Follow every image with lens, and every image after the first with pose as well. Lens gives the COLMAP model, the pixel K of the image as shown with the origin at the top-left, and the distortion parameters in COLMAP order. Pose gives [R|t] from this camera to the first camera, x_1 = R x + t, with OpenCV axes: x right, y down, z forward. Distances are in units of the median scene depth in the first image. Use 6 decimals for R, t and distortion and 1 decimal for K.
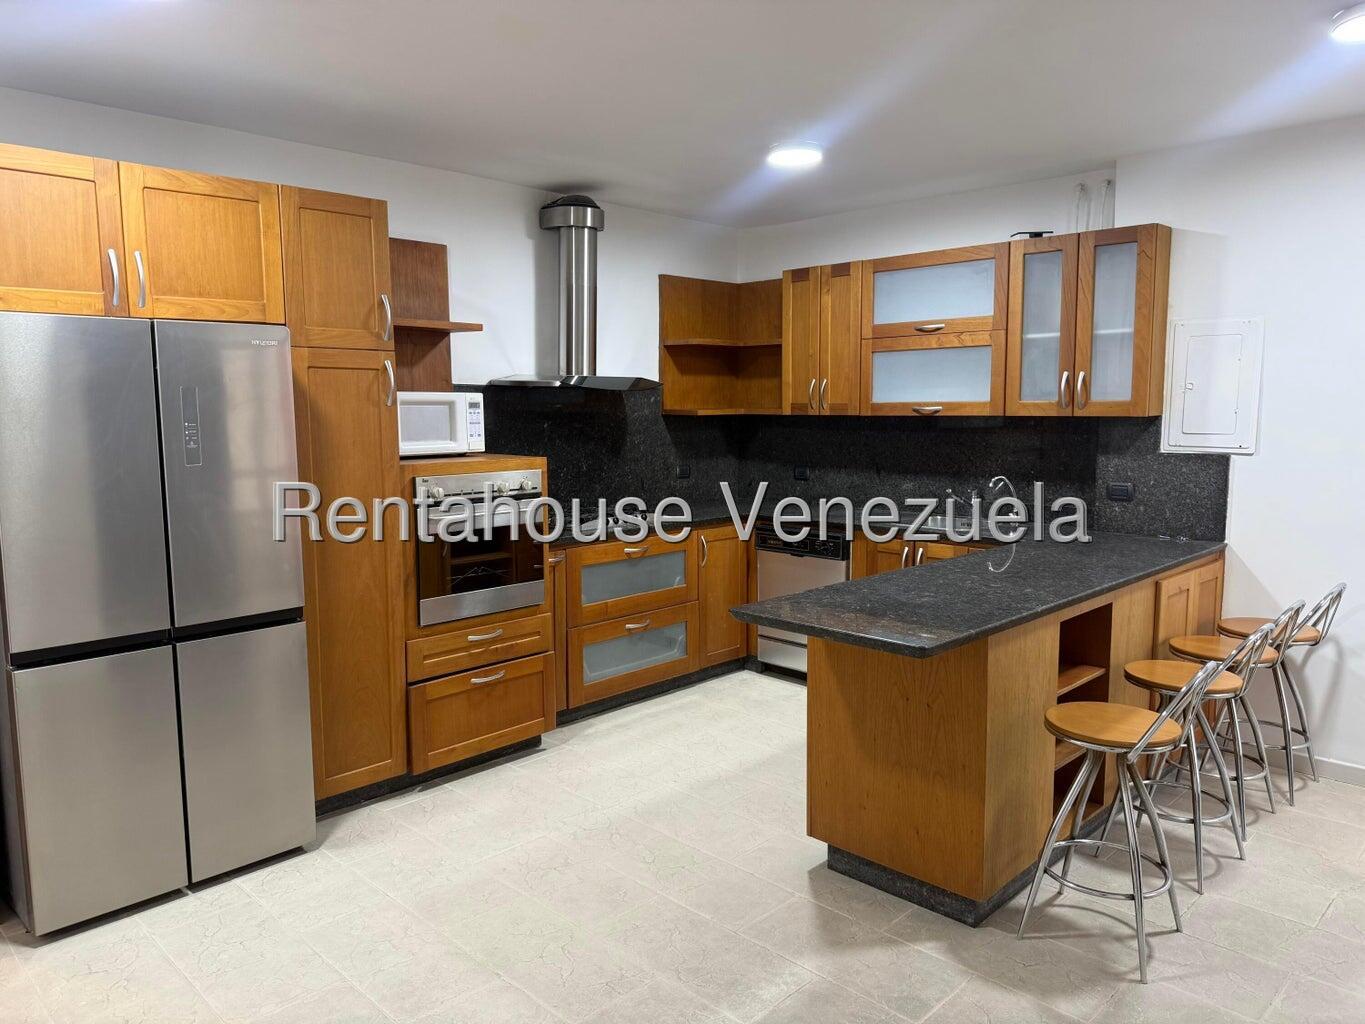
lens RADIAL K [[948.0, 0, 676.5], [0, 948.0, 516.3], [0, 0, 1]] dist [0.006116, -0.006662]
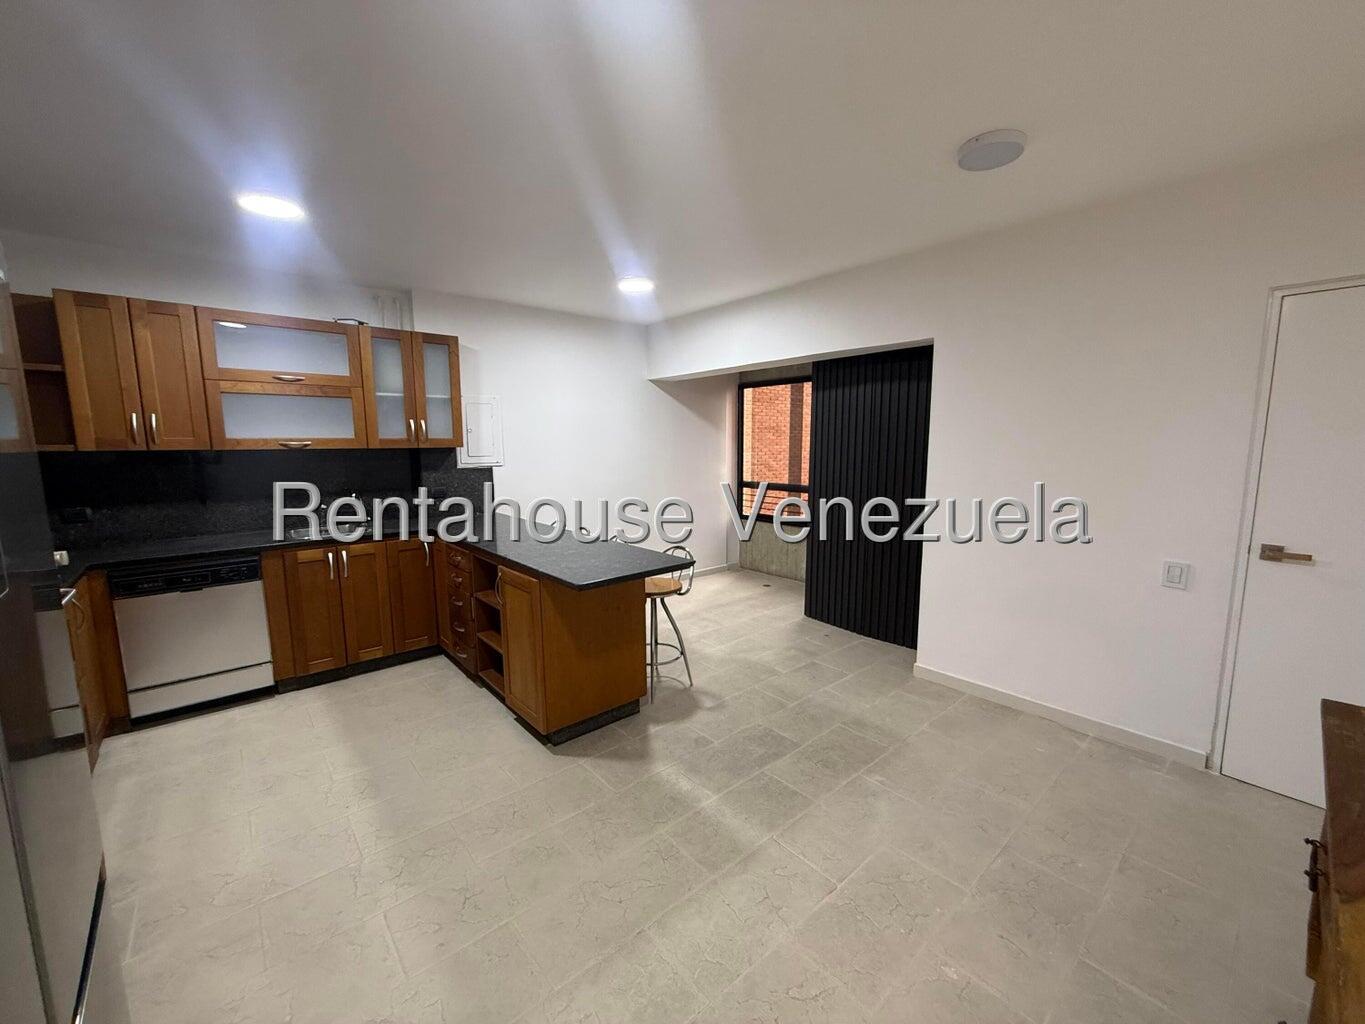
lens RADIAL K [[544.1, 0, 682.6], [0, 544.1, 507.7], [0, 0, 1]] dist [0.003329, 0.000236]
pose [[0.083041, -0.115840, 0.989790, -0.465790], [0.122483, 0.986877, 0.105223, -0.049744], [-0.988990, 0.112495, 0.096140, 0.499769]]
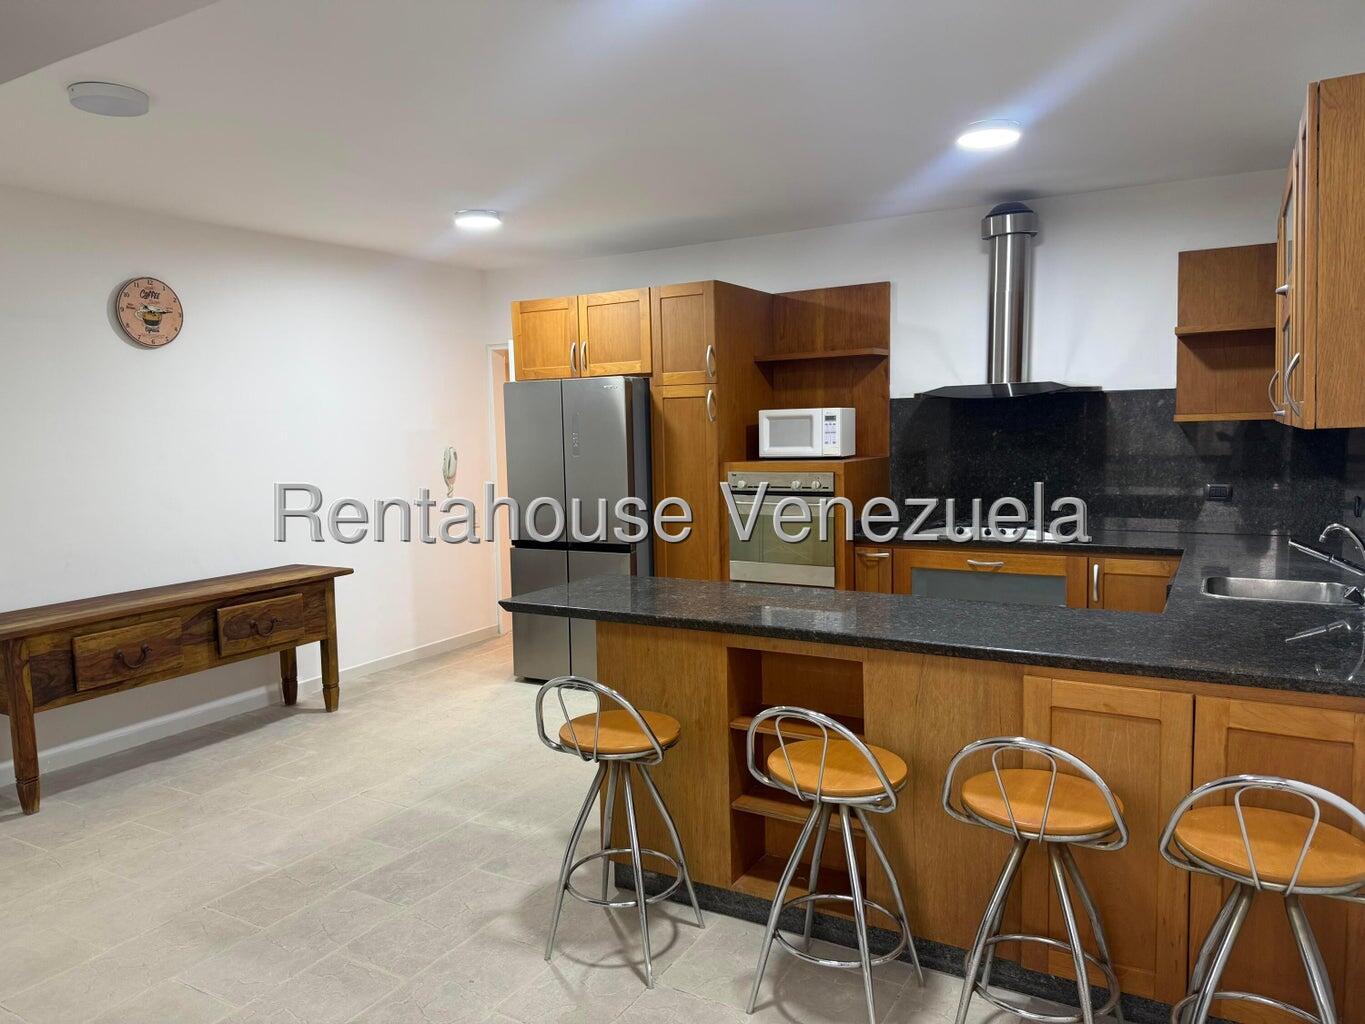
lens RADIAL K [[948.0, 0, 673.0], [0, 948.0, 509.8], [0, 0, 1]] dist [0.006116, -0.006662]
pose [[0.253583, 0.077261, -0.964223, 0.898526], [-0.090359, 0.994339, 0.055910, -0.048758], [0.963084, 0.072949, 0.259128, 0.487121]]
